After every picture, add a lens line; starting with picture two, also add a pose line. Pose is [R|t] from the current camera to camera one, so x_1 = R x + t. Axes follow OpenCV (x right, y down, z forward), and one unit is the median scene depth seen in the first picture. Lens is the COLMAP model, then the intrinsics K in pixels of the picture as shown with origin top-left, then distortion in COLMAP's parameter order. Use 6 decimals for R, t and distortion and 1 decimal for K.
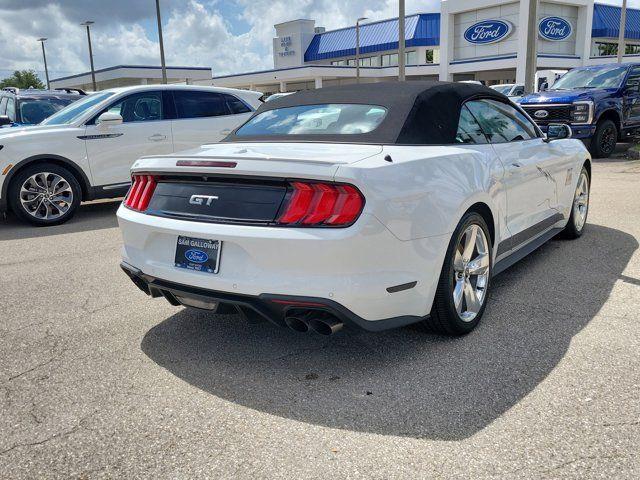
lens RADIAL K [[638.8, 0, 320.0], [0, 638.8, 240.0], [0, 0, 1]] dist [0.044512, -0.009289]
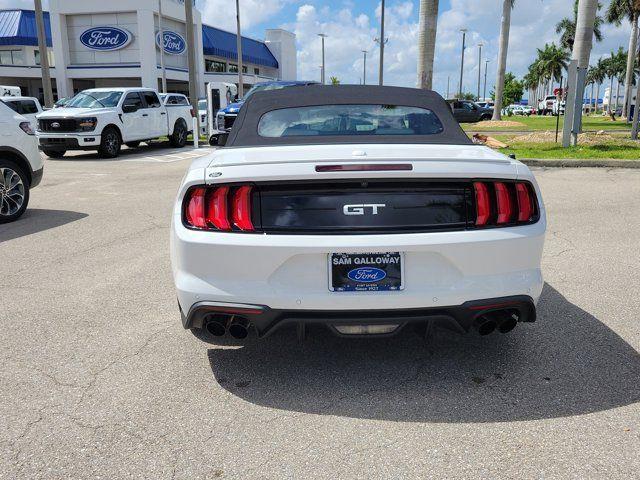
lens RADIAL K [[627.0, 0, 320.0], [0, 627.0, 240.0], [0, 0, 1]] dist [0.032716, -0.006450]
pose [[0.766387, -0.098194, 0.634829, -0.756952], [0.105823, 0.994045, 0.026004, -0.048958], [-0.633602, 0.047250, 0.772215, 0.377473]]
